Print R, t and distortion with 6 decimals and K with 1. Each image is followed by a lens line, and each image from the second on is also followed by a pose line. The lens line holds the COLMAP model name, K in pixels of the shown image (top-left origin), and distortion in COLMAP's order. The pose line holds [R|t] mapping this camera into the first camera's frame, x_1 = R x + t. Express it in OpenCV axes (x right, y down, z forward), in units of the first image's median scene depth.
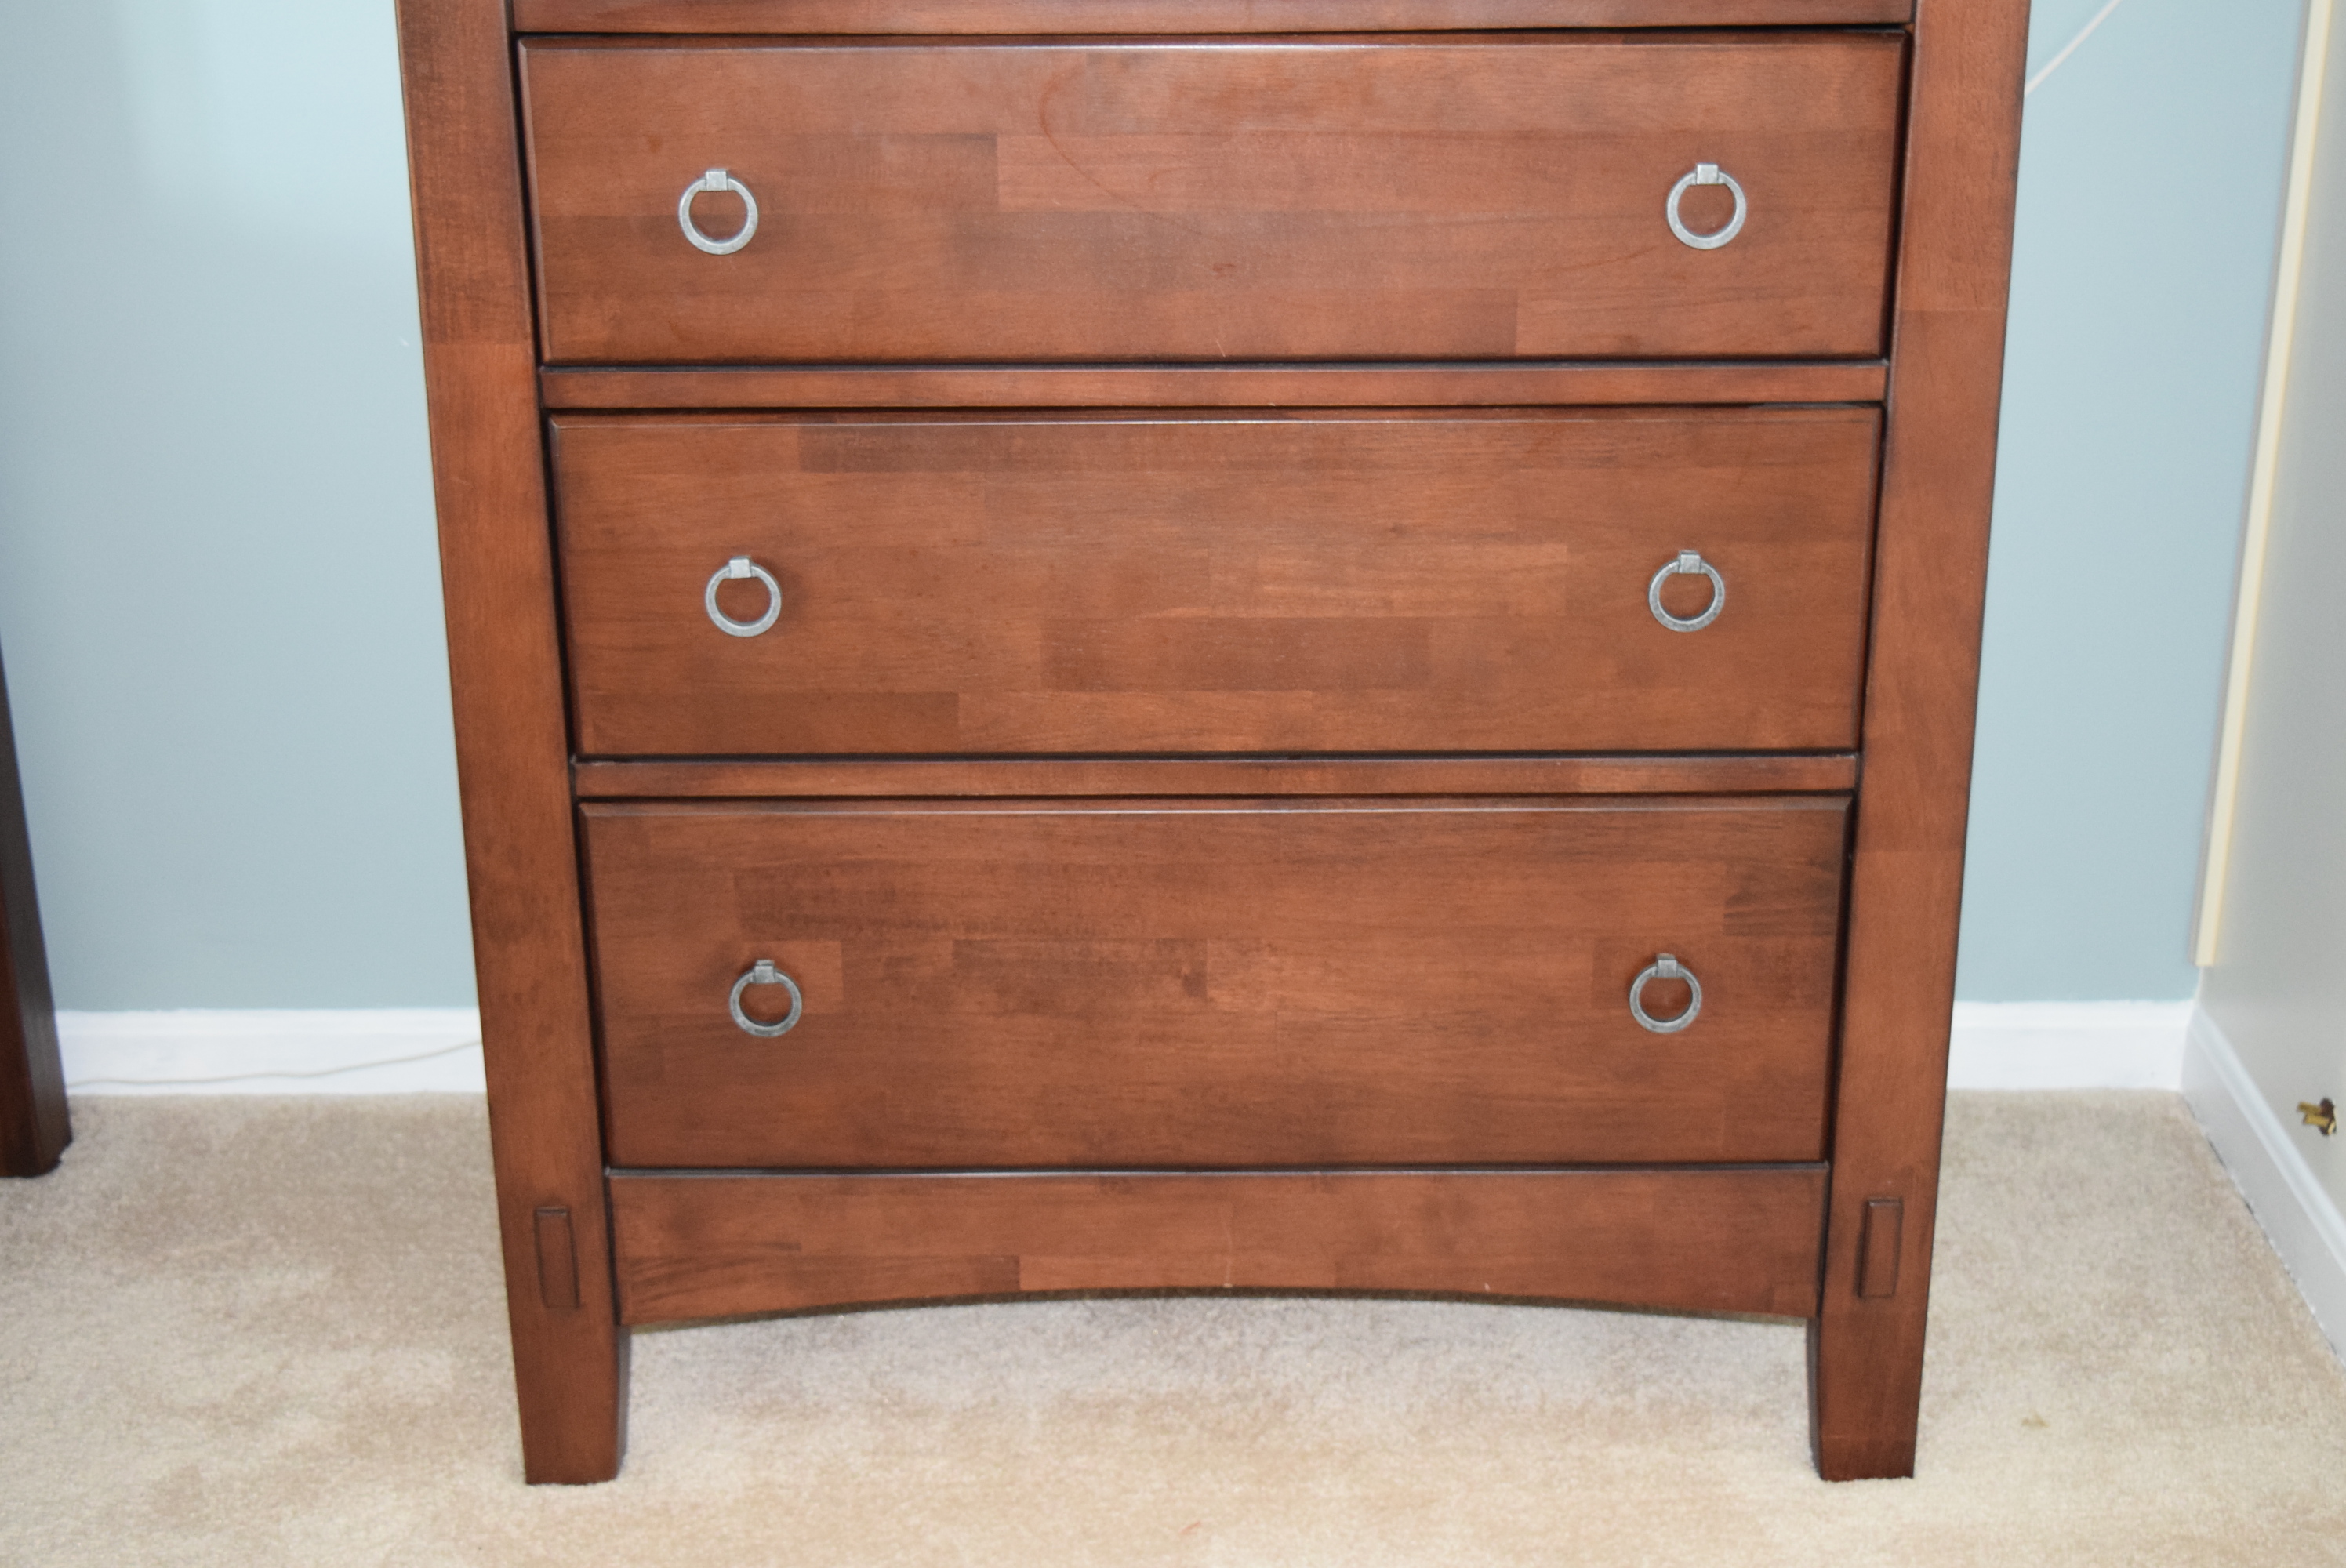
lens RADIAL K [[3292.5, 0, 1168.1], [0, 3292.5, 756.3], [0, 0, 1]] dist [-0.026777, 0.075058]
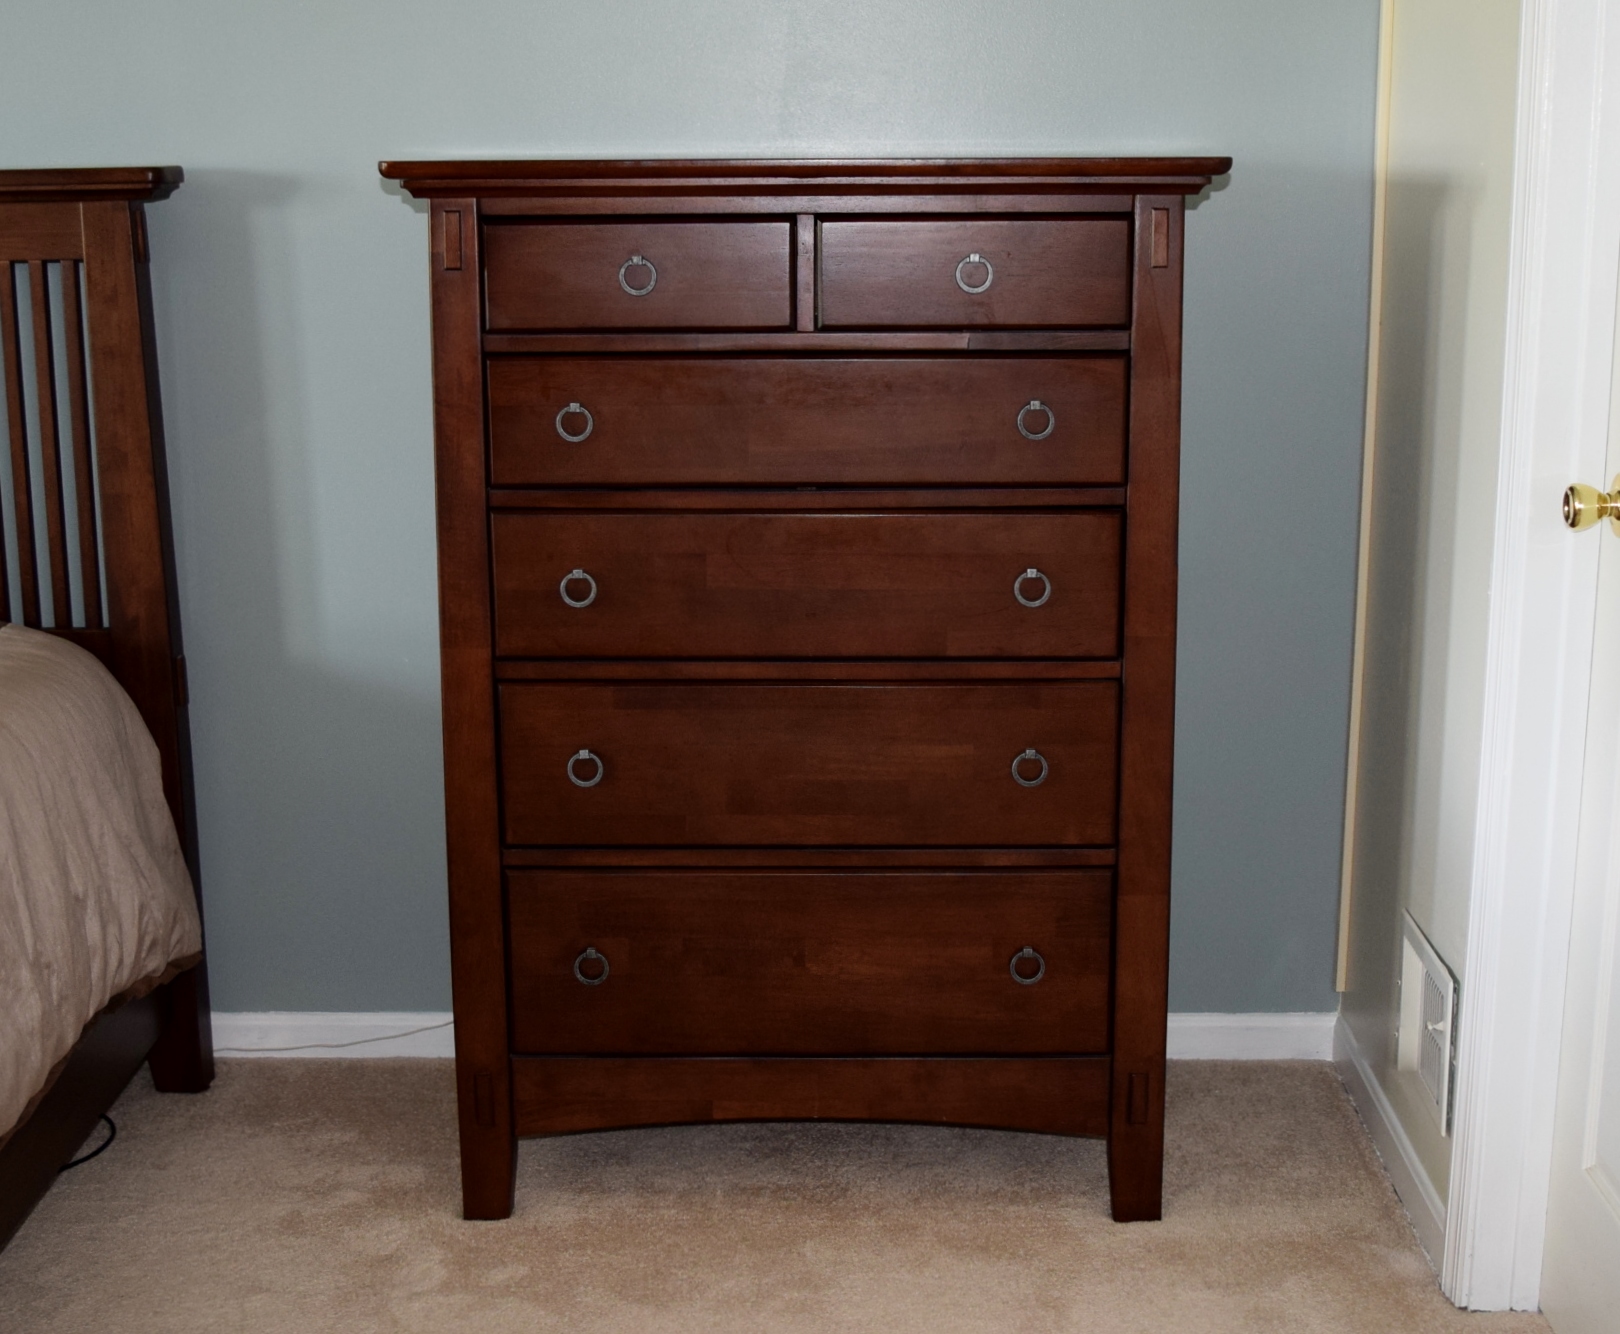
lens RADIAL K [[2329.2, 0, 810.0], [0, 2329.2, 667.0], [0, 0, 1]] dist [-0.041317, -0.065079]
pose [[0.999965, 0.004038, -0.007339, 0.024018], [-0.005058, 0.989438, -0.144867, 0.094774], [0.006676, 0.144899, 0.989424, -0.451795]]
